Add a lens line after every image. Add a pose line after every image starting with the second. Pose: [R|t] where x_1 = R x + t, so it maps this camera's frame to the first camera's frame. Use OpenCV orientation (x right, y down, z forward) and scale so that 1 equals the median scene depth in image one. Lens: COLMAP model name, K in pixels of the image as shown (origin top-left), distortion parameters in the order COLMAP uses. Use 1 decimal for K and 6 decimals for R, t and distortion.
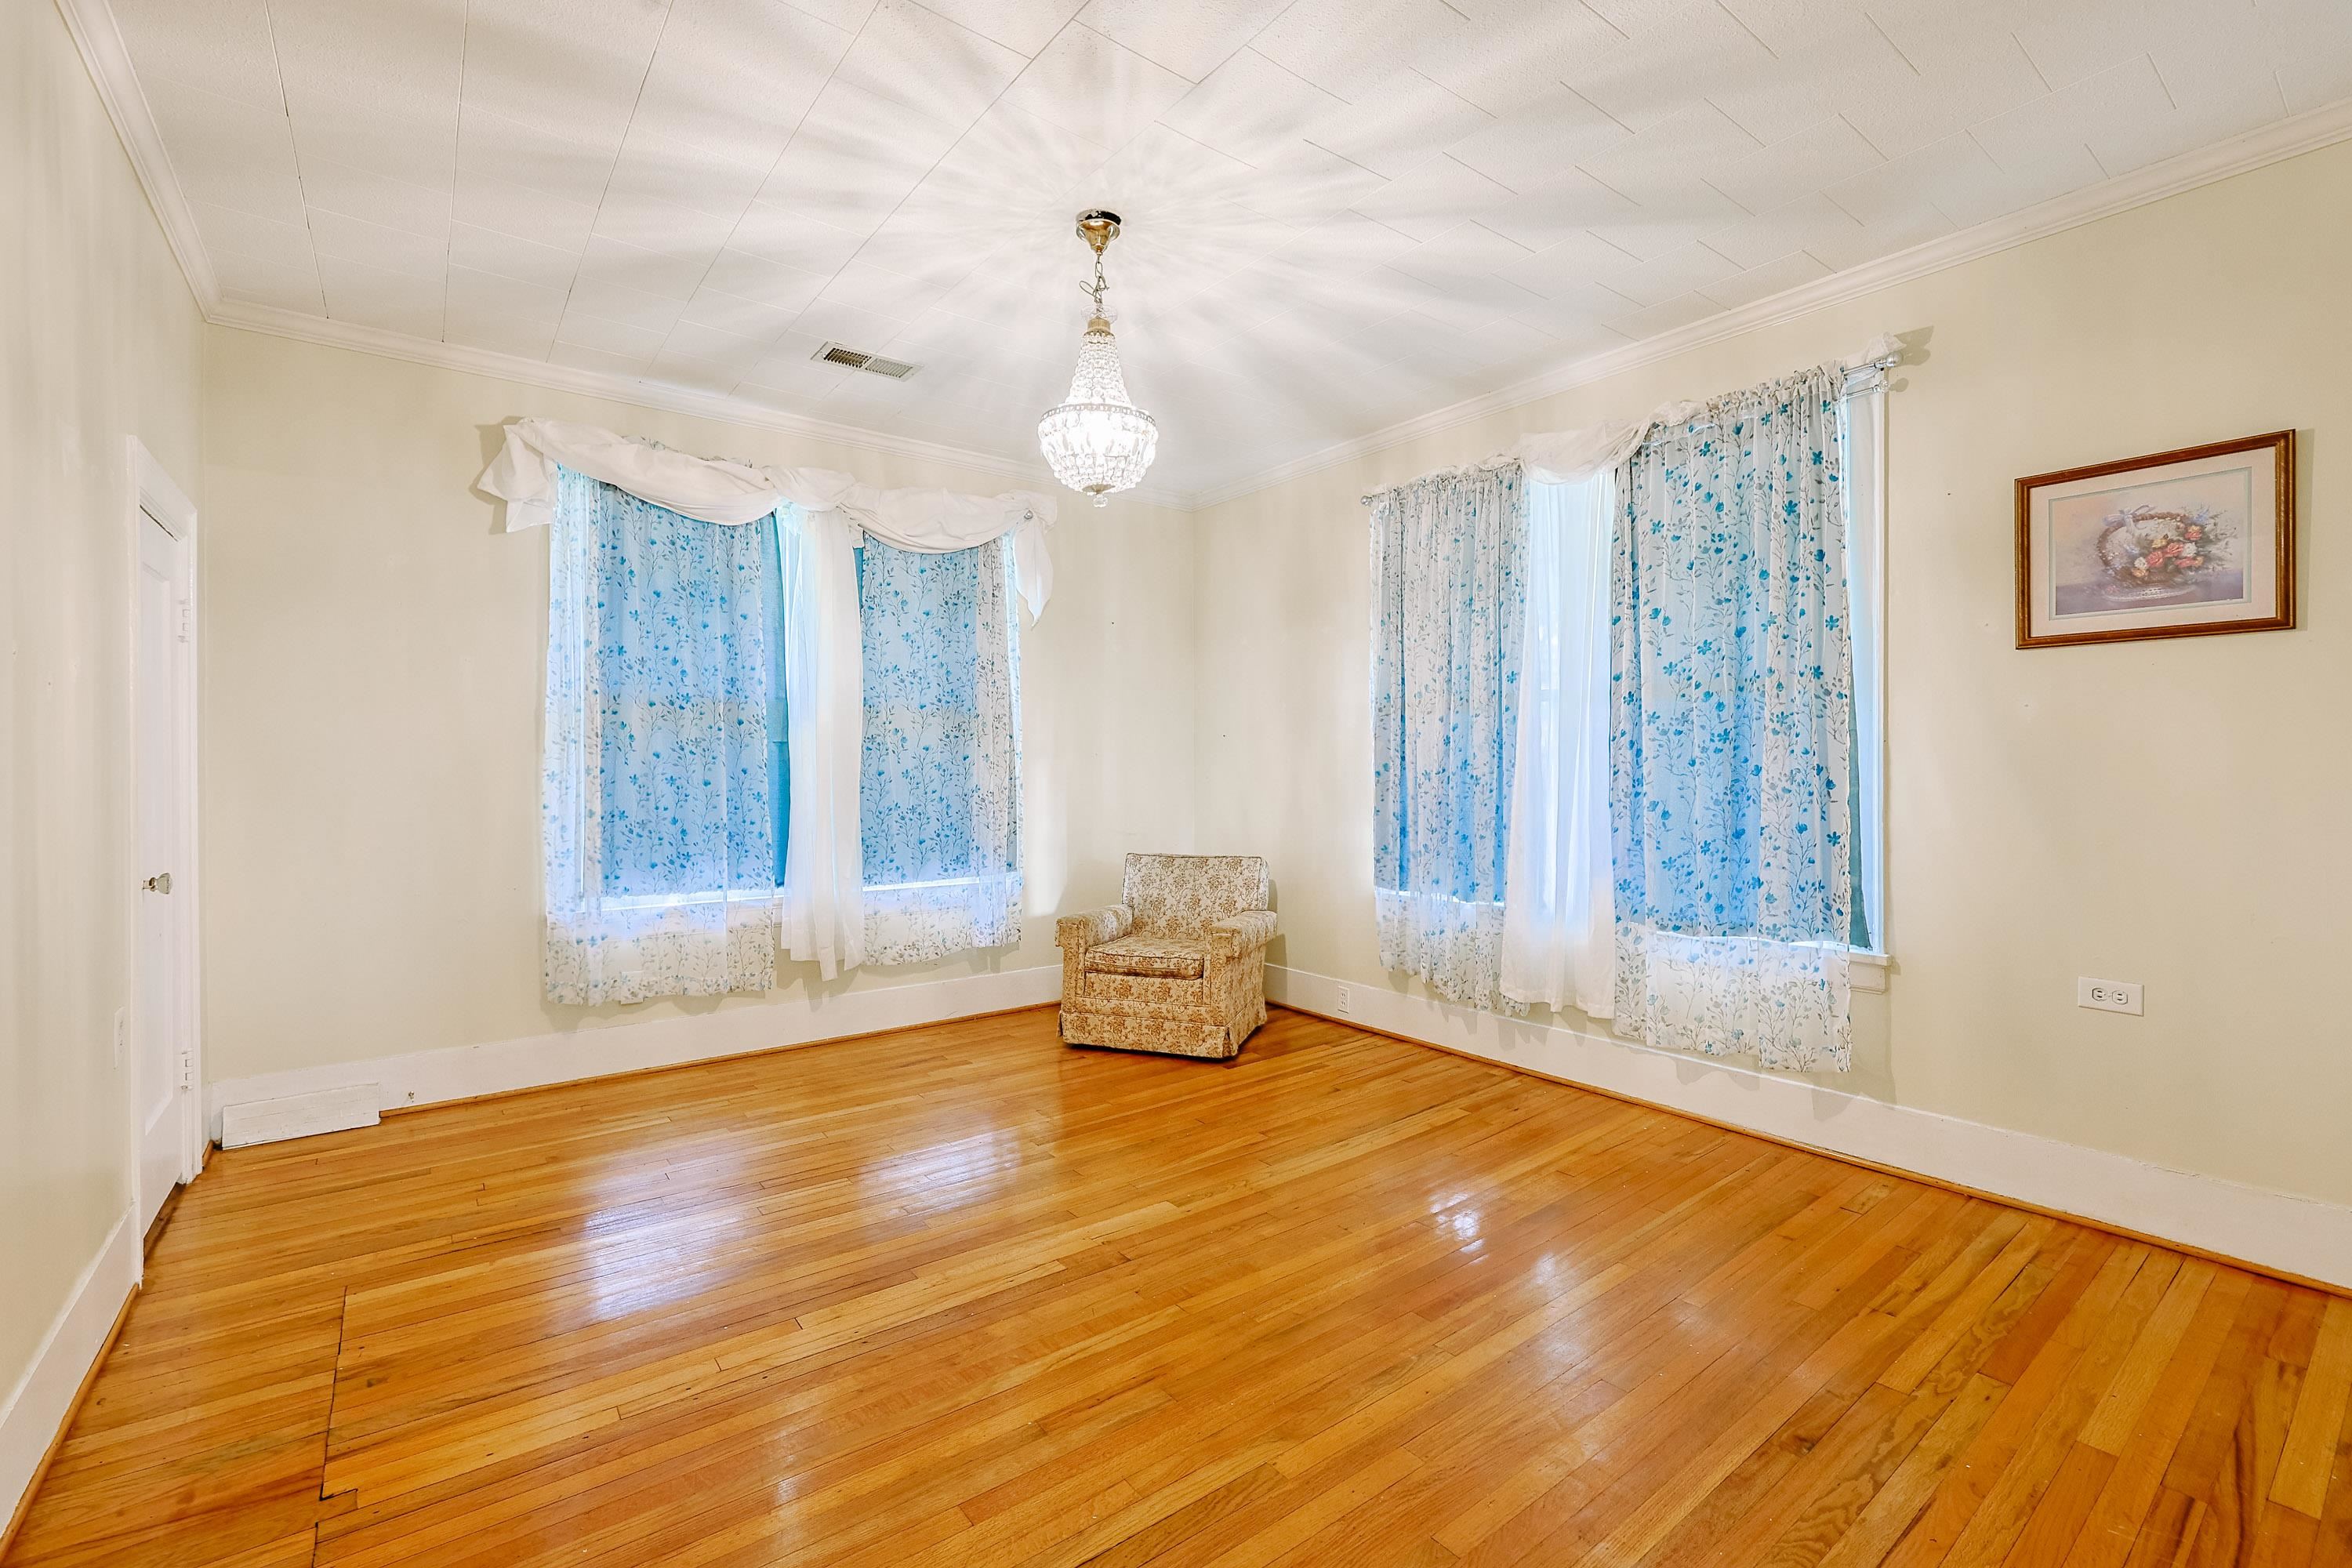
lens RADIAL K [[1035.9, 0, 1186.7], [0, 1035.9, 777.3], [0, 0, 1]] dist [-0.002349, 0.000669]
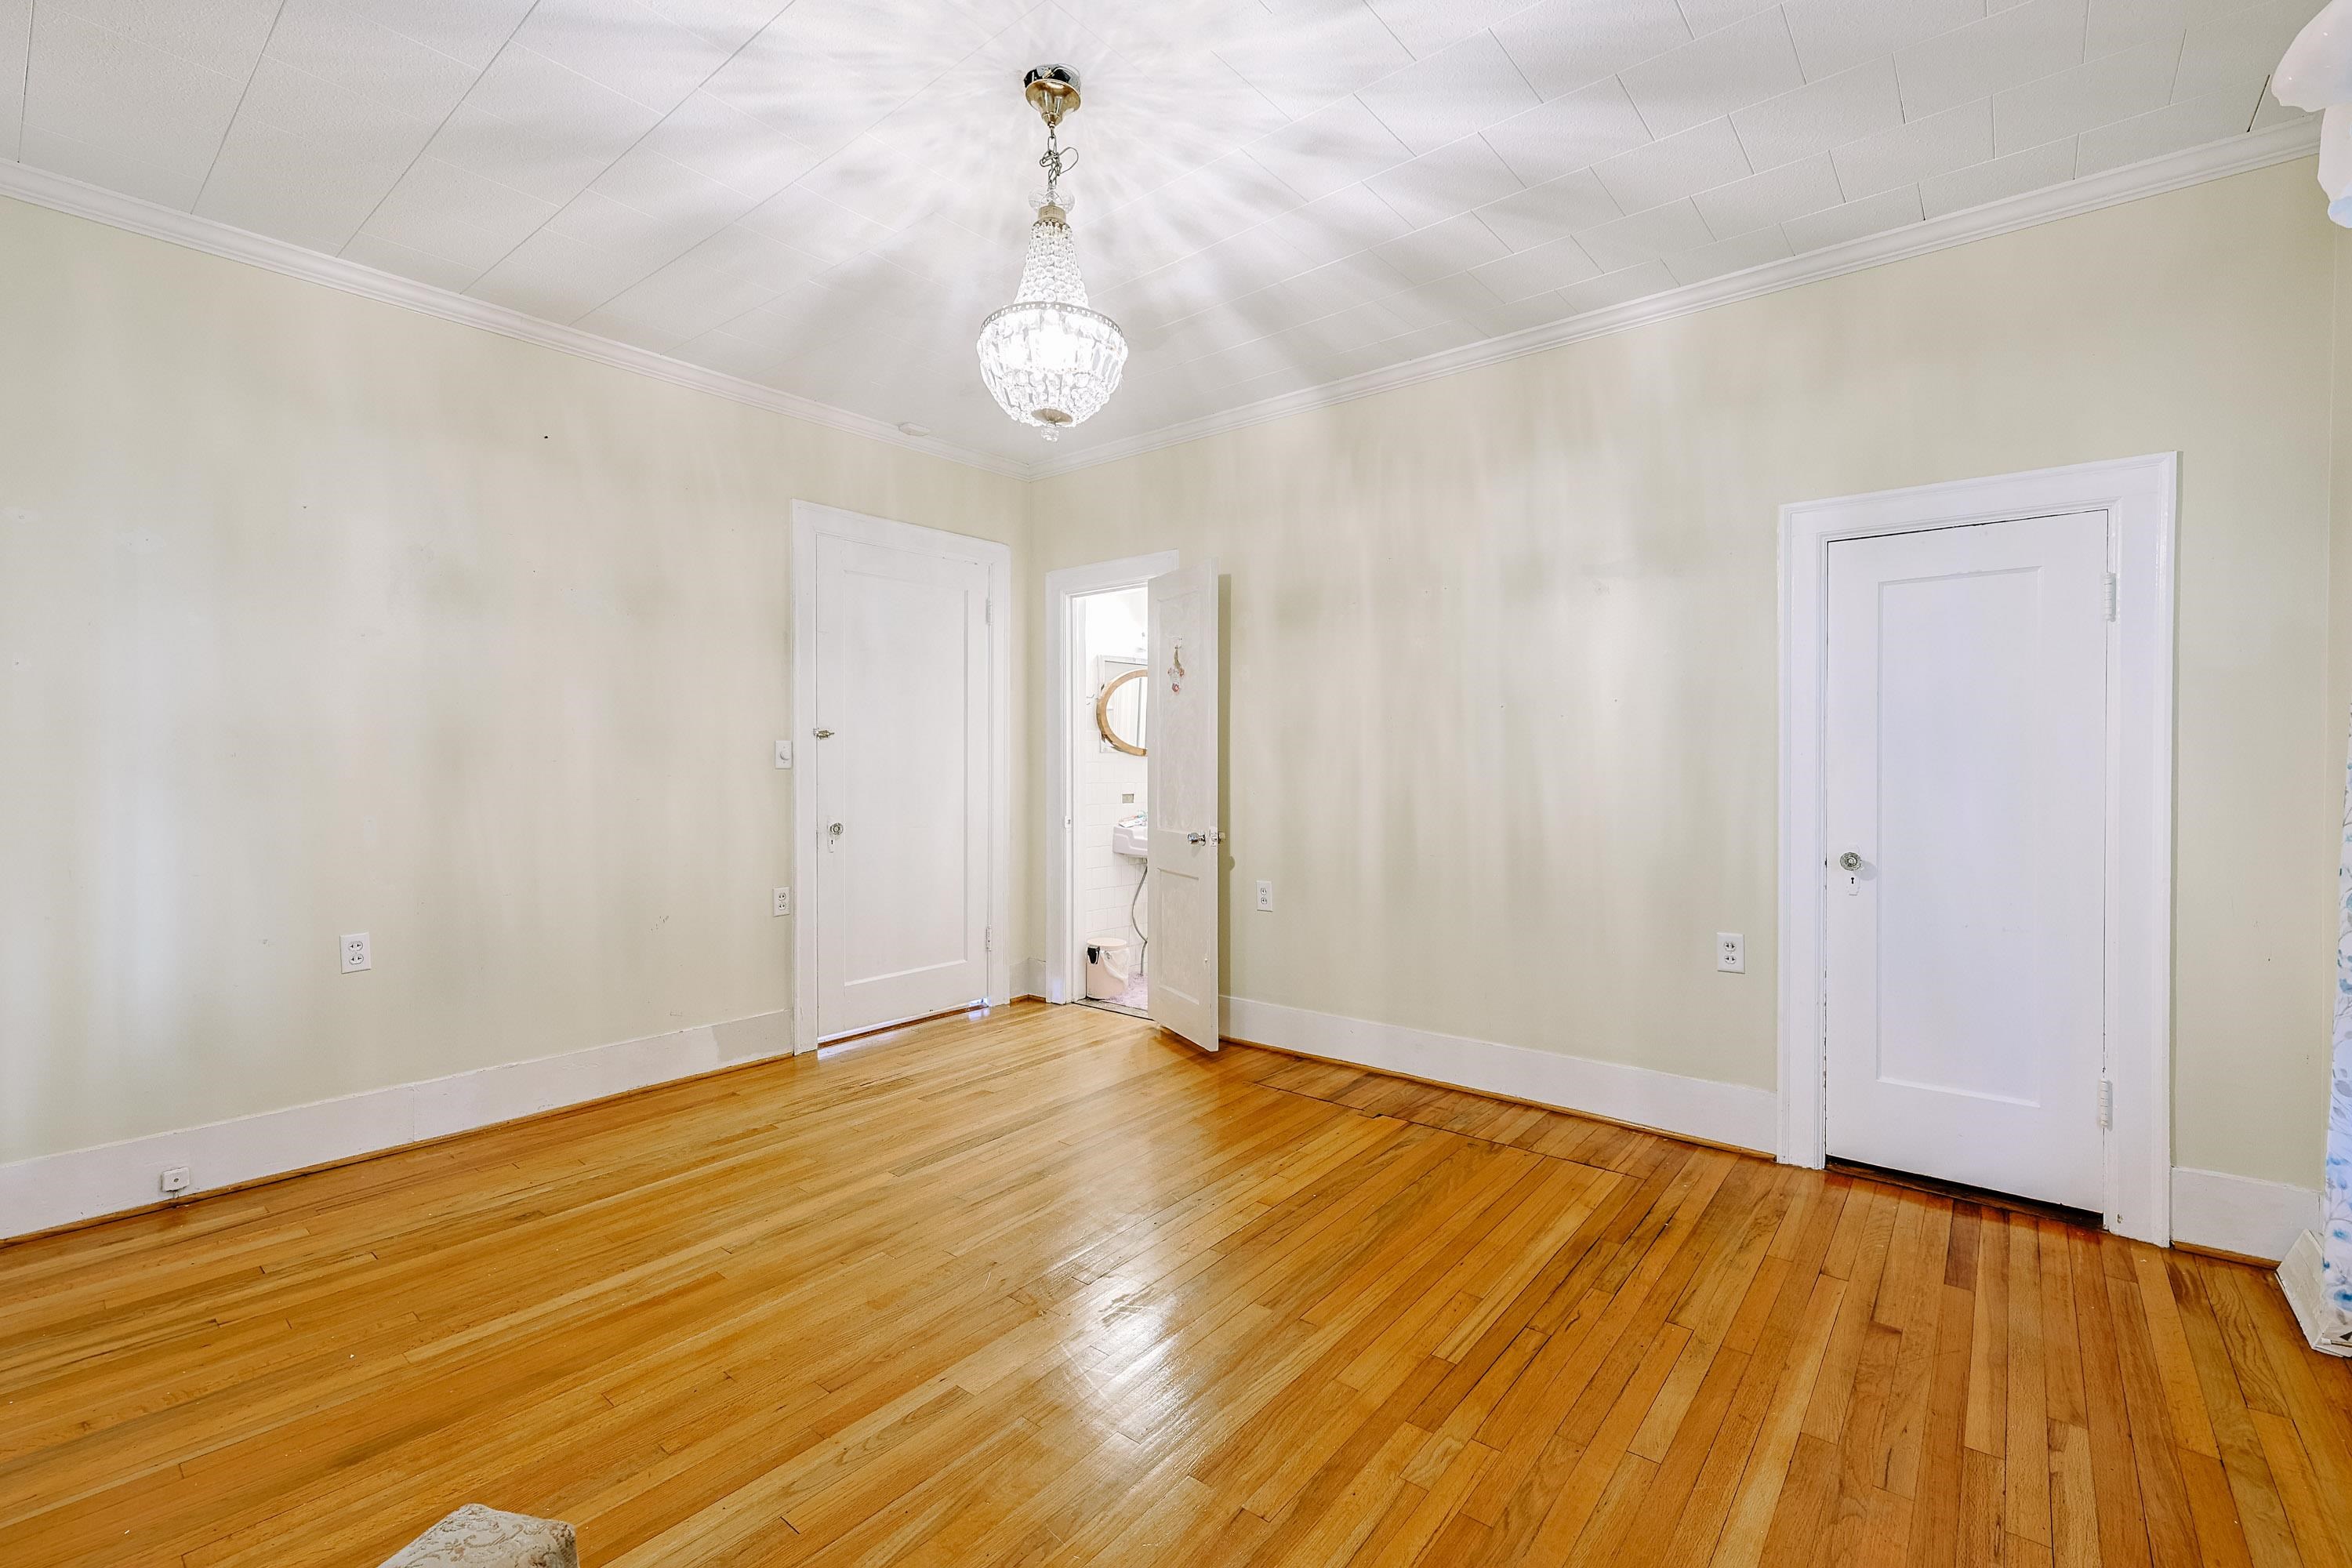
lens RADIAL K [[1035.9, 0, 1193.5], [0, 1035.9, 746.6], [0, 0, 1]] dist [-0.002349, 0.000669]
pose [[-0.975494, 0.001923, -0.220017, -0.016488], [0.001671, 0.999998, 0.001333, -0.027166], [0.220019, 0.000933, -0.975495, 2.129030]]
